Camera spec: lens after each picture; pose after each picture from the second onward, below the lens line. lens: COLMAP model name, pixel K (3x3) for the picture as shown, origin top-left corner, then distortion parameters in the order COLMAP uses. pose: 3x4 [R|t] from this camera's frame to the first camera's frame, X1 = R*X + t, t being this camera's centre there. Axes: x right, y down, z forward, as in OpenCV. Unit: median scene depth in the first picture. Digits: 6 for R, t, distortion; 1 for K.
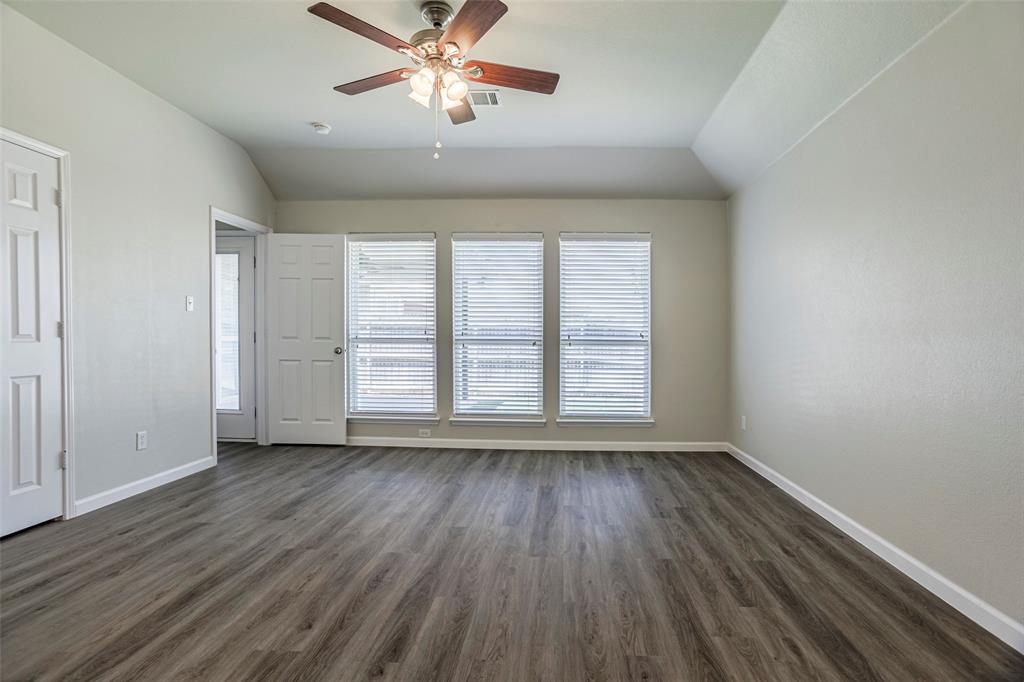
lens RADIAL K [[508.9, 0, 514.1], [0, 508.9, 336.3], [0, 0, 1]] dist [0.007209, 0.002099]
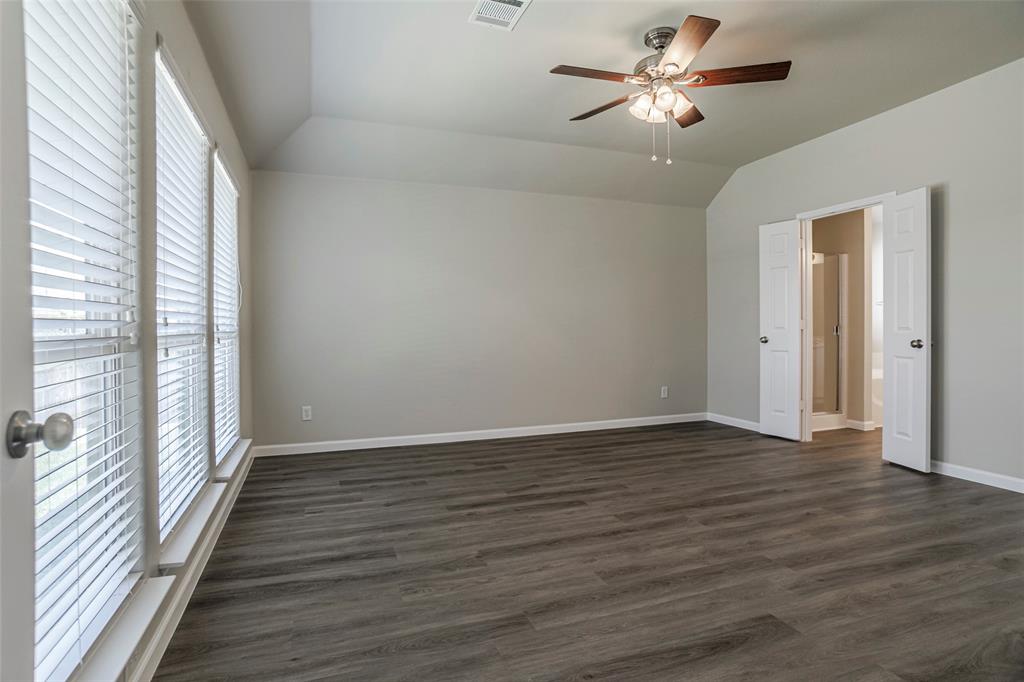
lens RADIAL K [[508.9, 0, 512.1], [0, 508.9, 337.2], [0, 0, 1]] dist [0.007209, 0.002099]
pose [[-0.440266, -0.011724, 0.897791, -1.025832], [-0.006946, 0.999929, 0.009652, 0.017166], [-0.897840, -0.001986, -0.440317, 1.838637]]
